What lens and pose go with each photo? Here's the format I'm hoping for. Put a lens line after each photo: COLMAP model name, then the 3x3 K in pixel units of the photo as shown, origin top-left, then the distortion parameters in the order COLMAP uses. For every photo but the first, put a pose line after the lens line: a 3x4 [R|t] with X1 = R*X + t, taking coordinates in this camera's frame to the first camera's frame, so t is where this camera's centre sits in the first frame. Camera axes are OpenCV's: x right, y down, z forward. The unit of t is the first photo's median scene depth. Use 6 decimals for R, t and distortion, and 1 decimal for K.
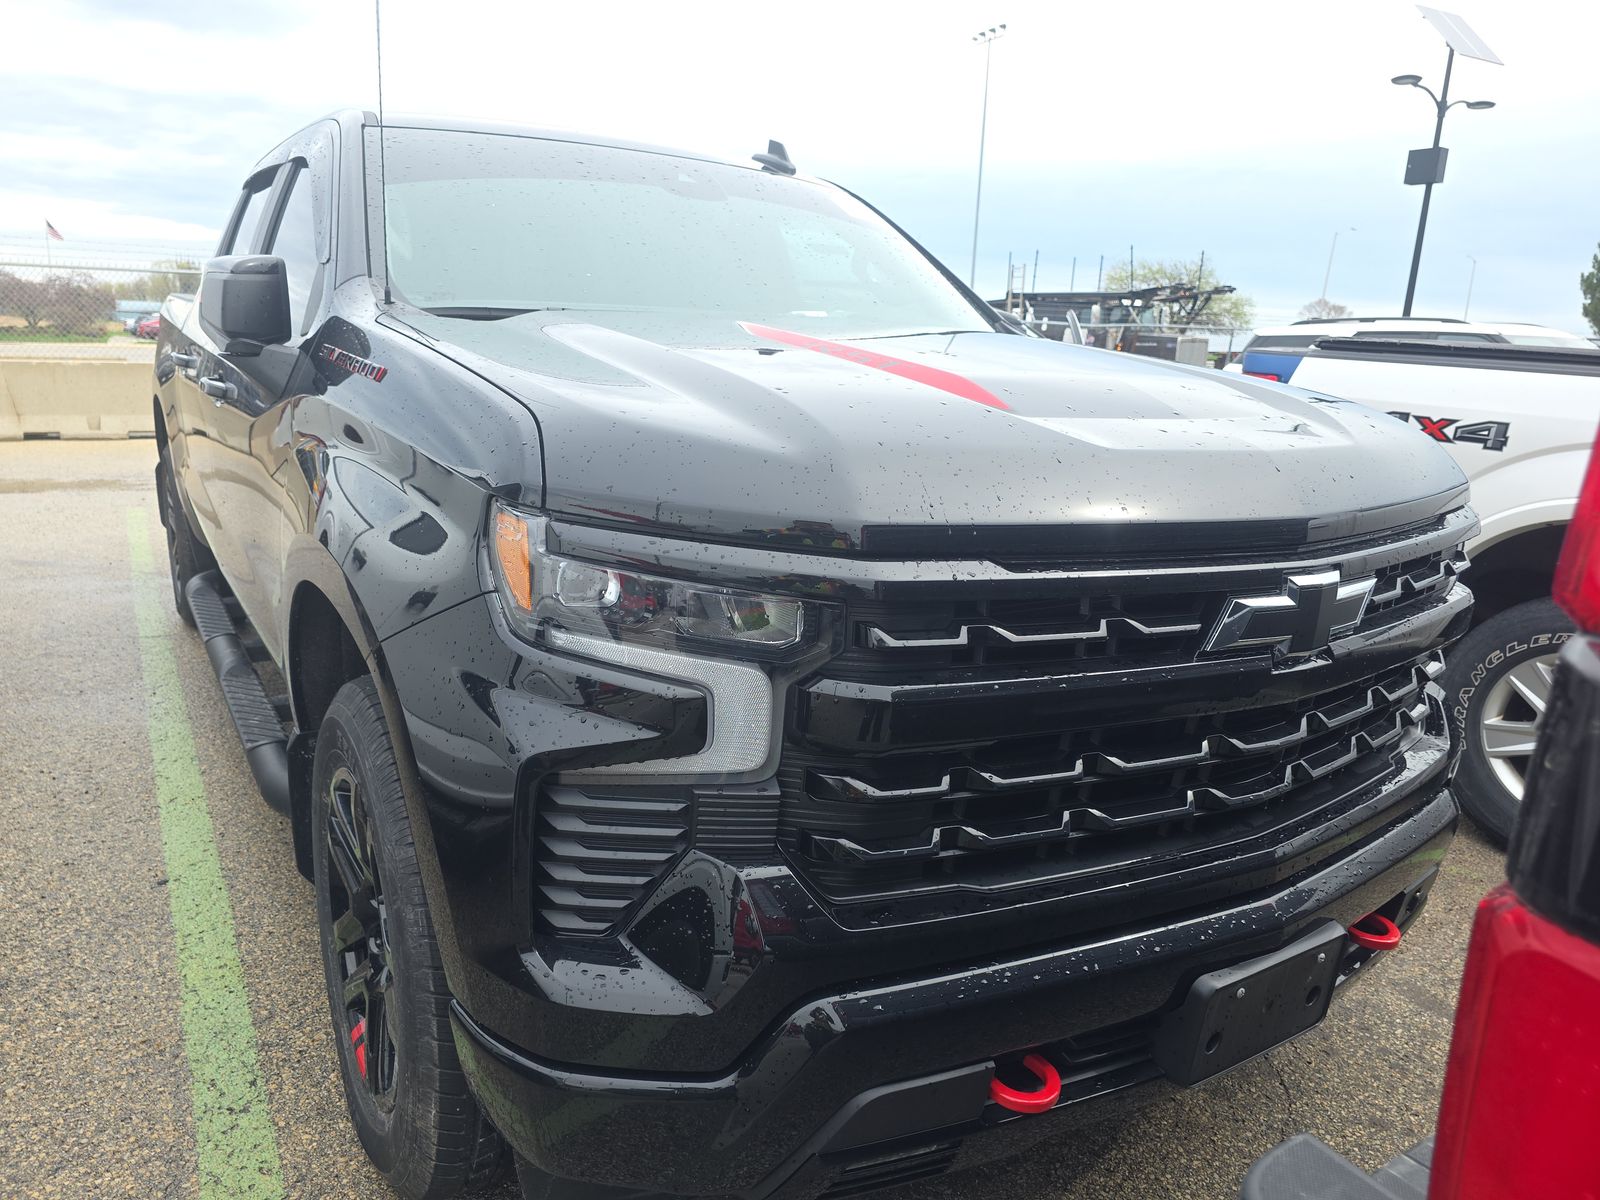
lens RADIAL K [[1141.5, 0, 800.0], [0, 1141.5, 600.0], [0, 0, 1]] dist [0.046912, -0.046716]
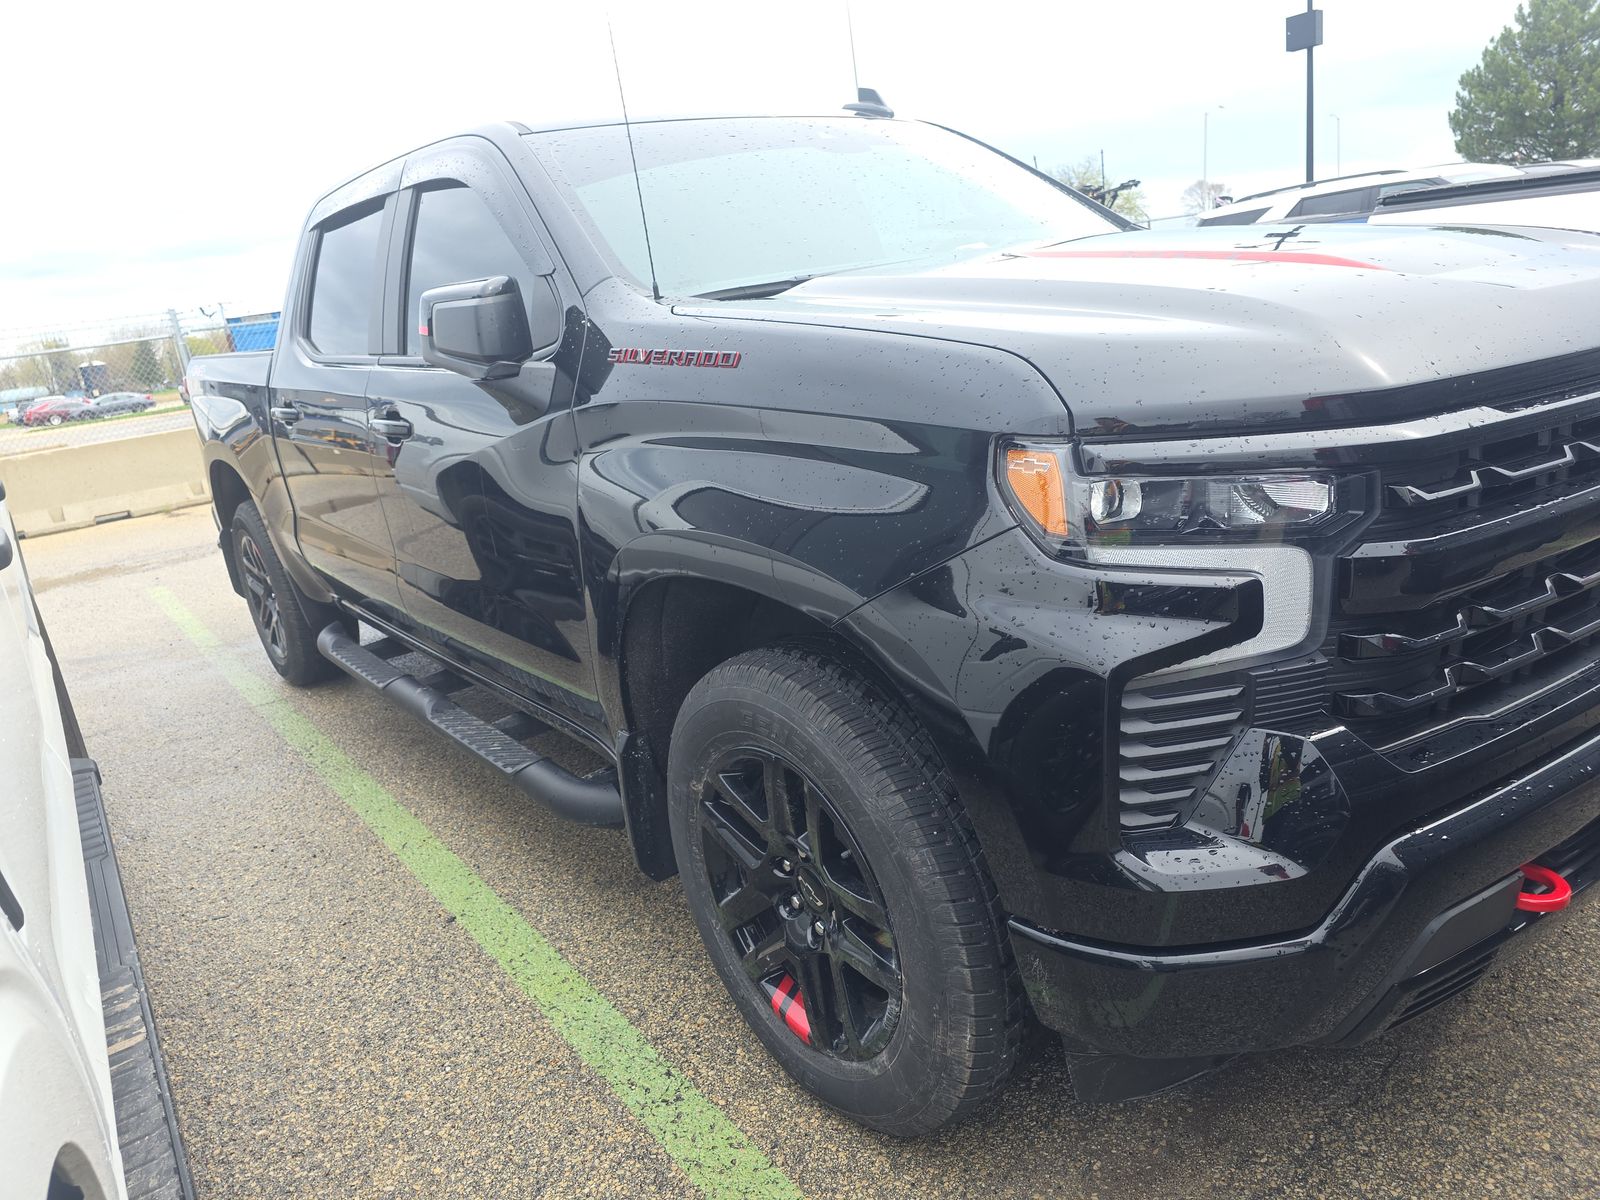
lens RADIAL K [[1141.5, 0, 800.0], [0, 1141.5, 600.0], [0, 0, 1]] dist [0.046912, -0.046716]
pose [[0.979208, -0.191418, 0.067162, -0.366310], [0.189266, 0.981224, 0.037120, -0.011510], [-0.073006, -0.023637, 0.997051, -0.018905]]
